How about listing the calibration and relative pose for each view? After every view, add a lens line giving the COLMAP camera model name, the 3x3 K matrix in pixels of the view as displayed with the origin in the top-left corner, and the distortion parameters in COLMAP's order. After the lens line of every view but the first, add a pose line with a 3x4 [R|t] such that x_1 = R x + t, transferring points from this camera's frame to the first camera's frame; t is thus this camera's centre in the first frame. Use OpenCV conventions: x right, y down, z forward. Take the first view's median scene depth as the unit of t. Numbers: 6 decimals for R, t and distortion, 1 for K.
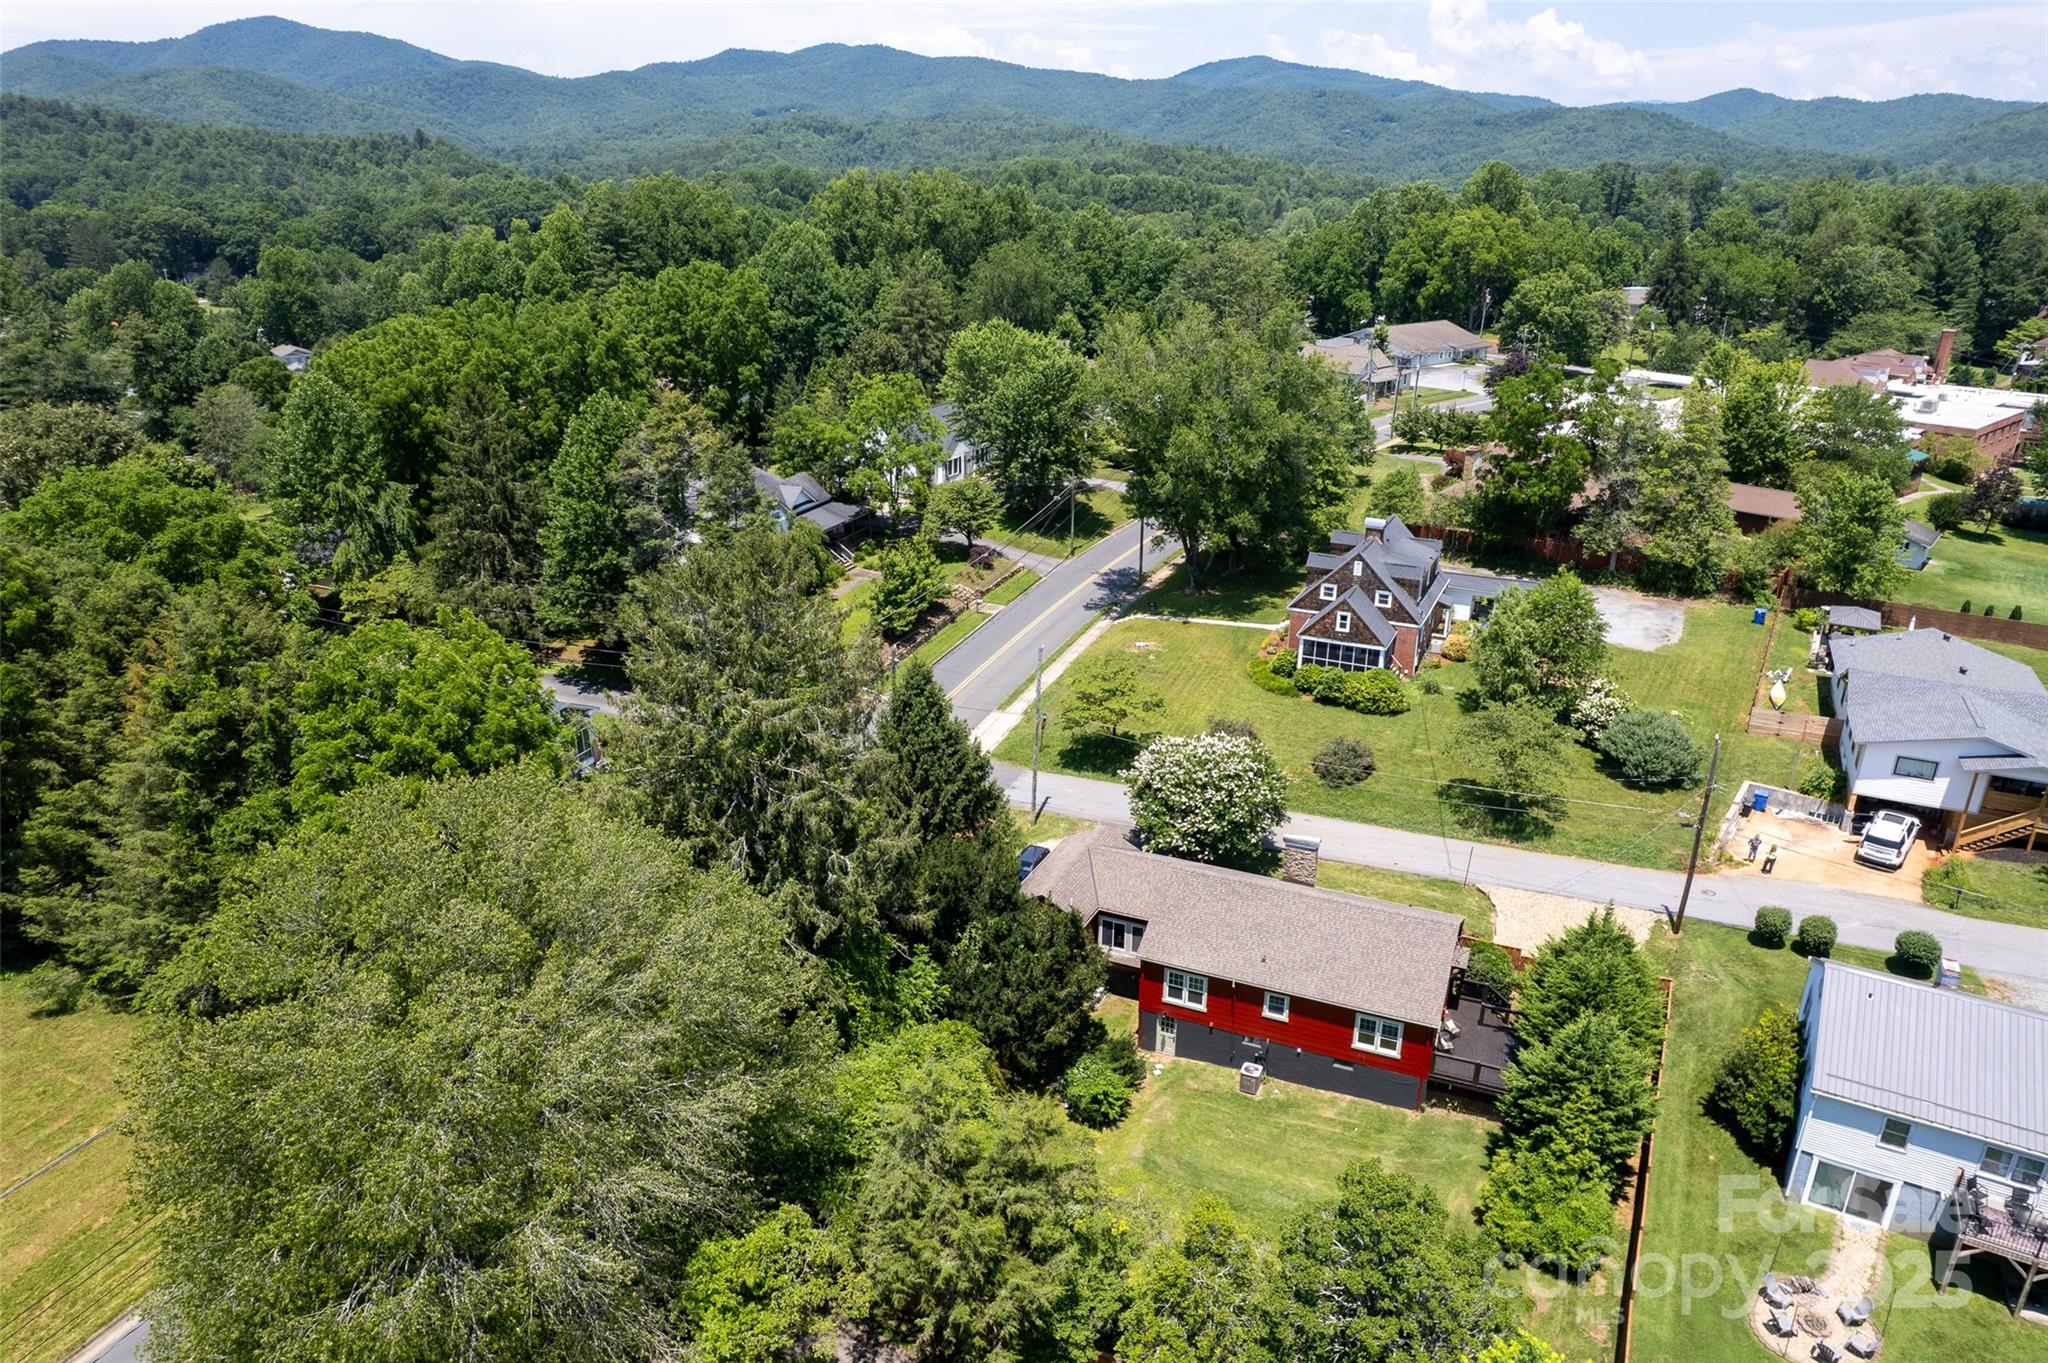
lens RADIAL K [[1331.0, 0, 1032.6], [0, 1331.0, 700.6], [0, 0, 1]] dist [-0.075284, 0.068797]
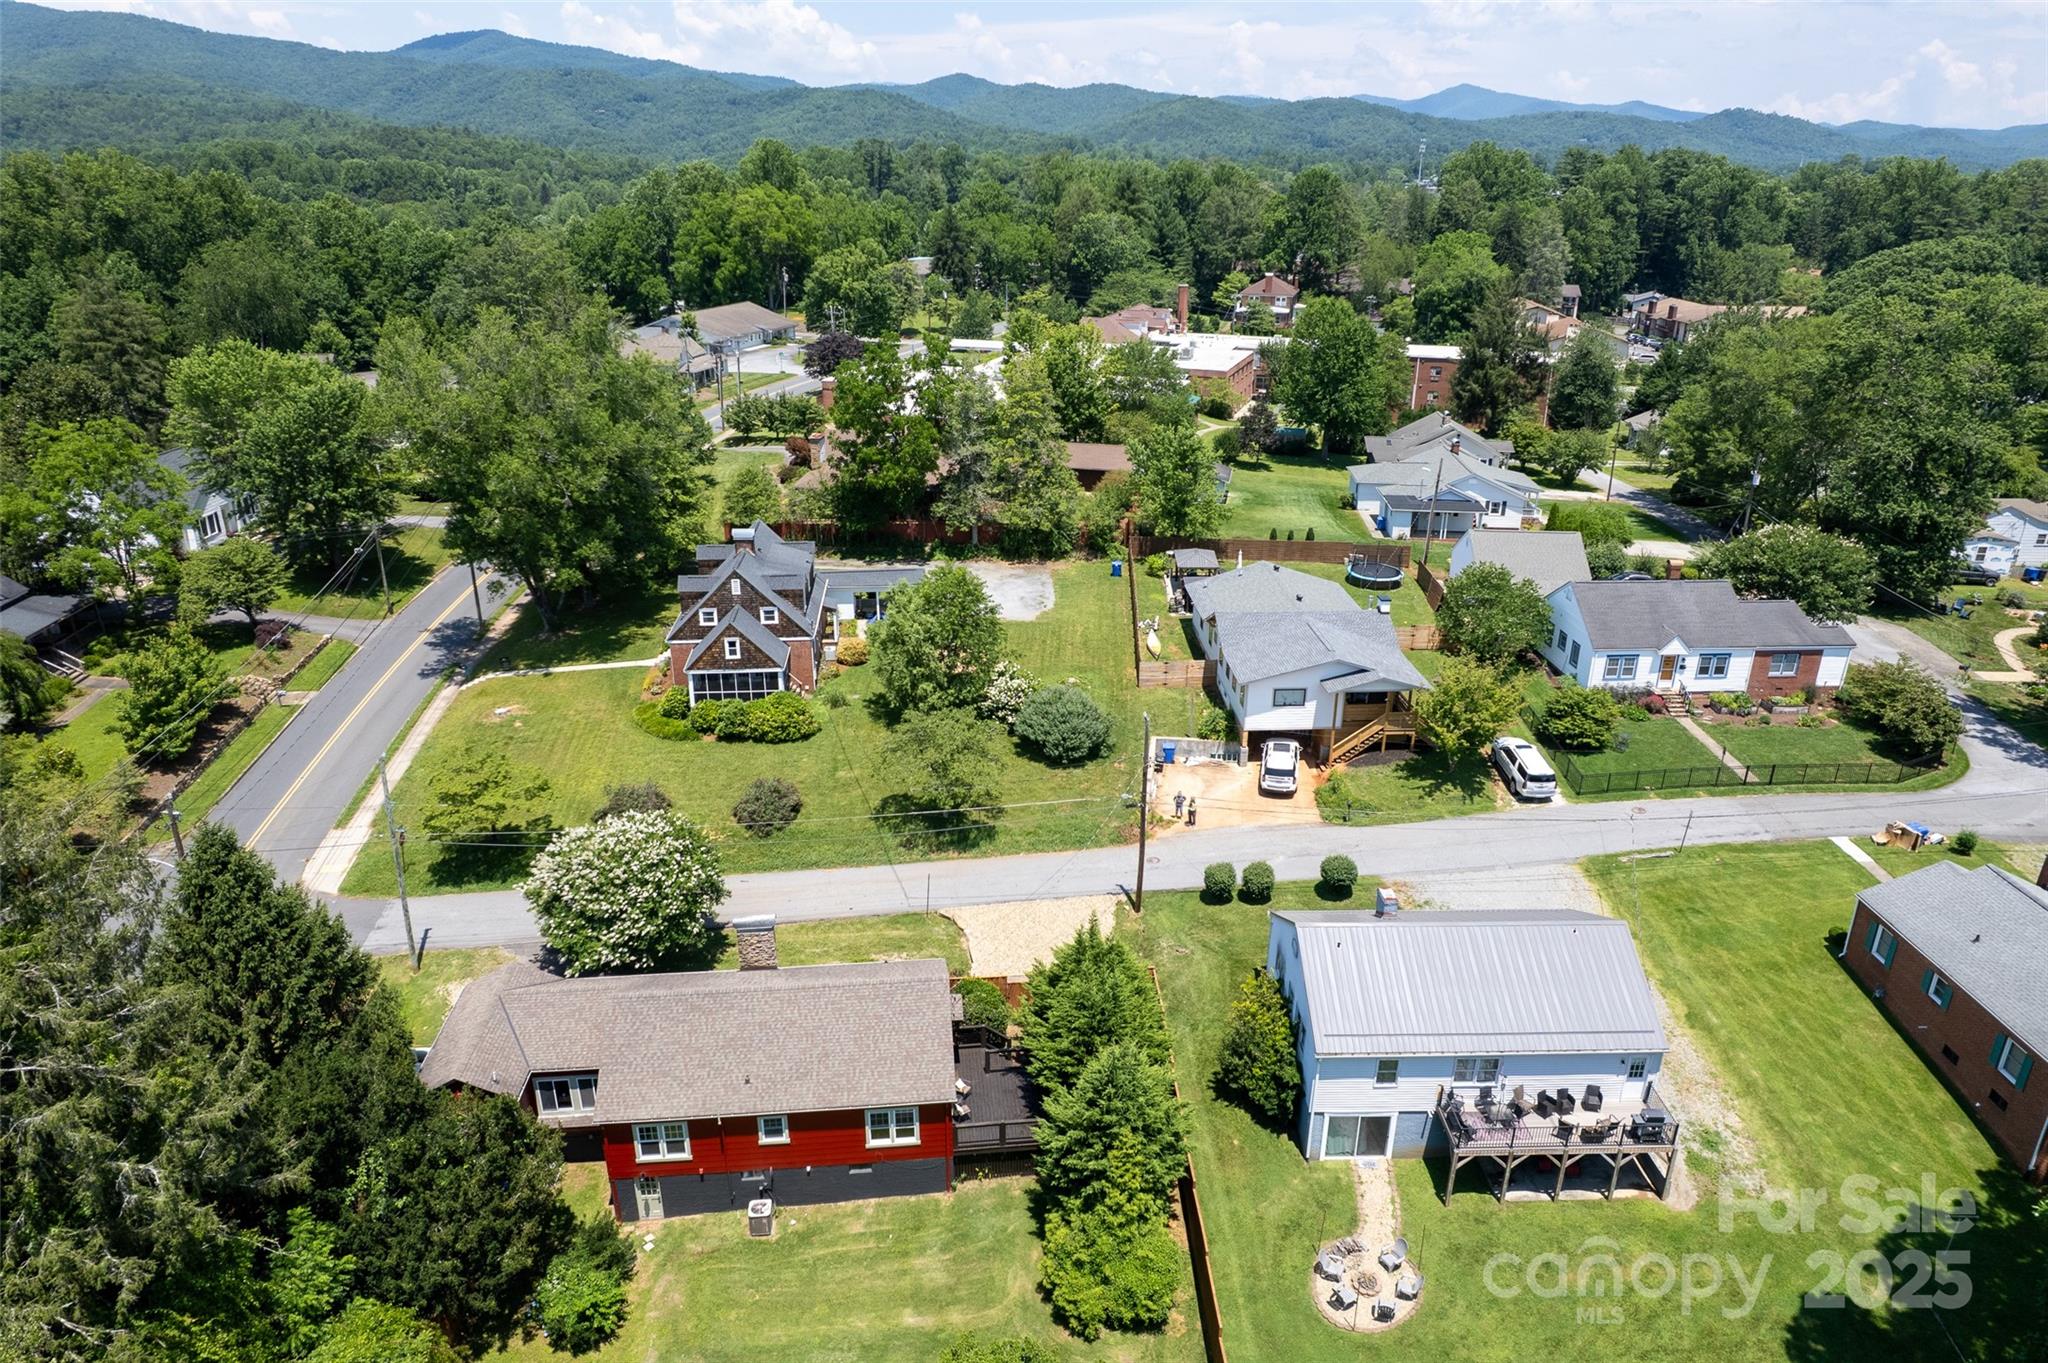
lens RADIAL K [[1331.0, 0, 1043.8], [0, 1331.0, 698.9], [0, 0, 1]] dist [-0.075284, 0.068797]
pose [[0.869343, -0.187290, 0.457345, -0.001176], [0.181782, 0.981715, 0.056488, -0.038122], [-0.459563, 0.034029, 0.887493, 0.099567]]
